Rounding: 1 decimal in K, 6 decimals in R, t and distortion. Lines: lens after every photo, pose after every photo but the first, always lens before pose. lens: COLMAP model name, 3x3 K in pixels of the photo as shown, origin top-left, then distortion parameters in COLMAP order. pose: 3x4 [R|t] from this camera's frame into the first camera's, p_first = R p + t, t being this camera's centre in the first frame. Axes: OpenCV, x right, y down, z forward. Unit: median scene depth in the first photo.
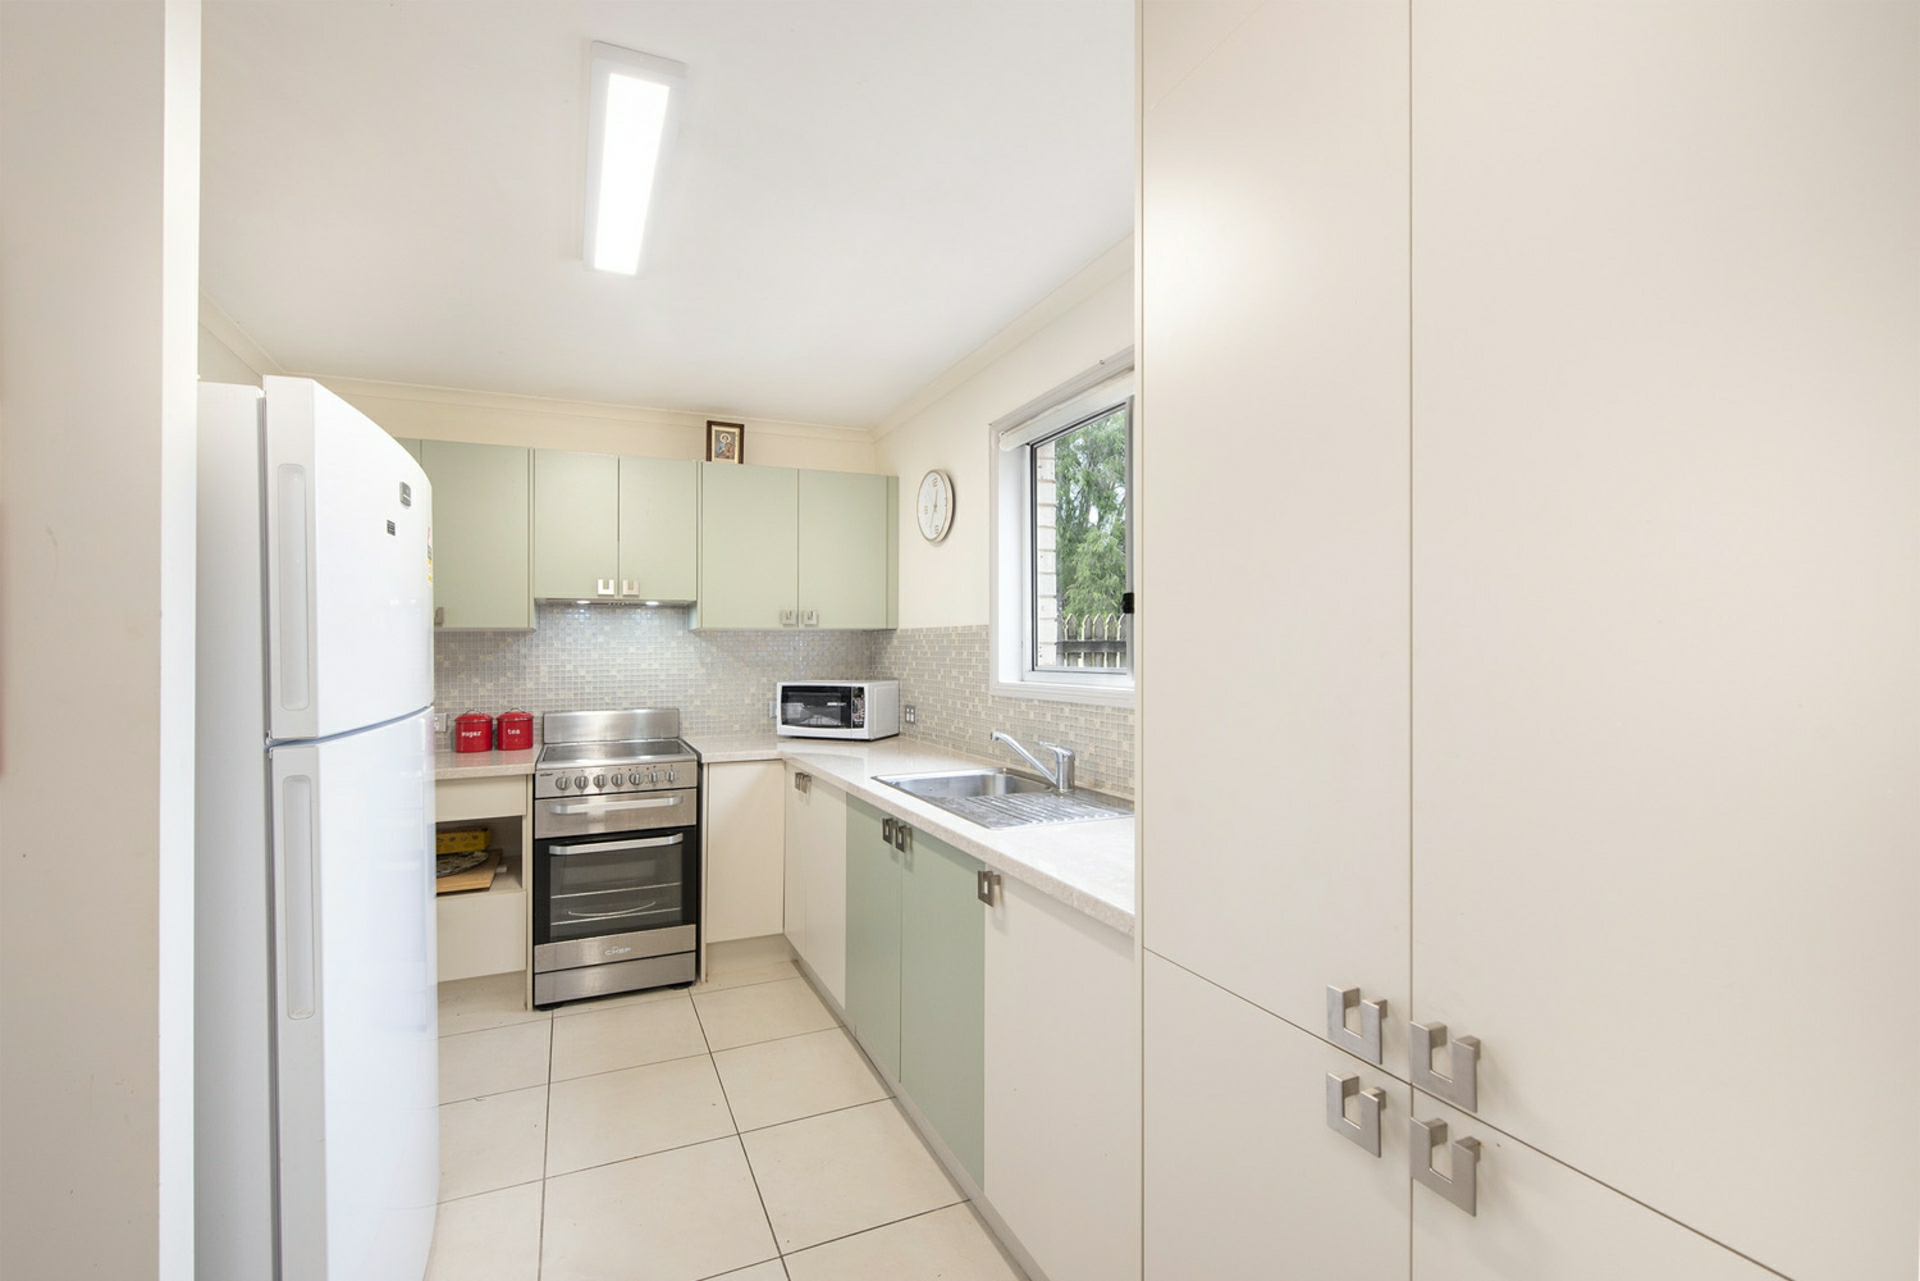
lens RADIAL K [[788.1, 0, 960.0], [0, 788.1, 640.5], [0, 0, 1]] dist [0.000140, -0.000001]
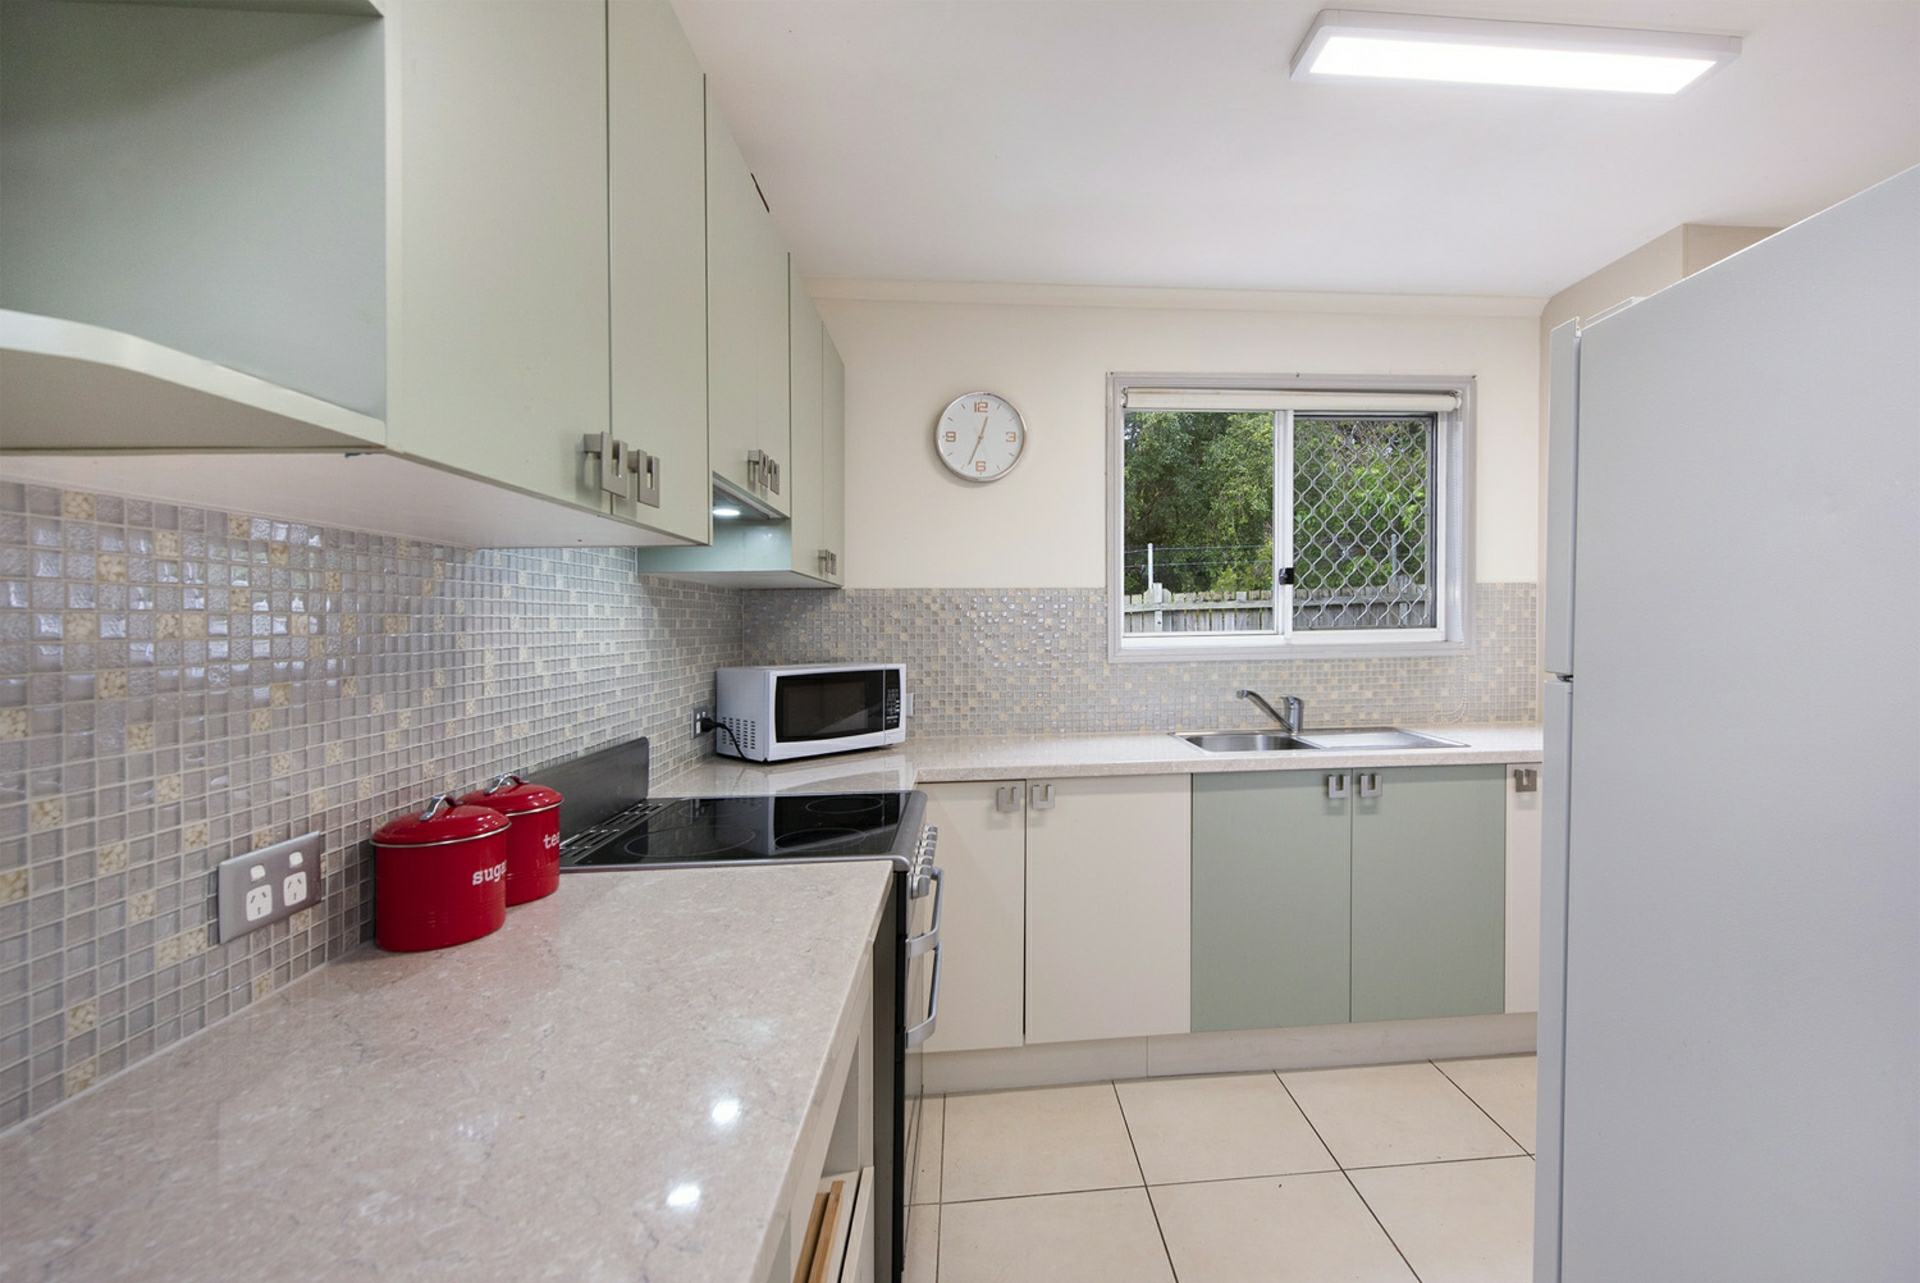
lens RADIAL K [[837.4, 0, 960.0], [0, 837.4, 641.5], [0, 0, 1]] dist [0.000011, 0.000003]
pose [[0.395696, -0.017699, 0.918211, -0.830299], [0.003091, 0.999834, 0.017941, 0.023120], [-0.918377, -0.004261, 0.395685, 0.692625]]
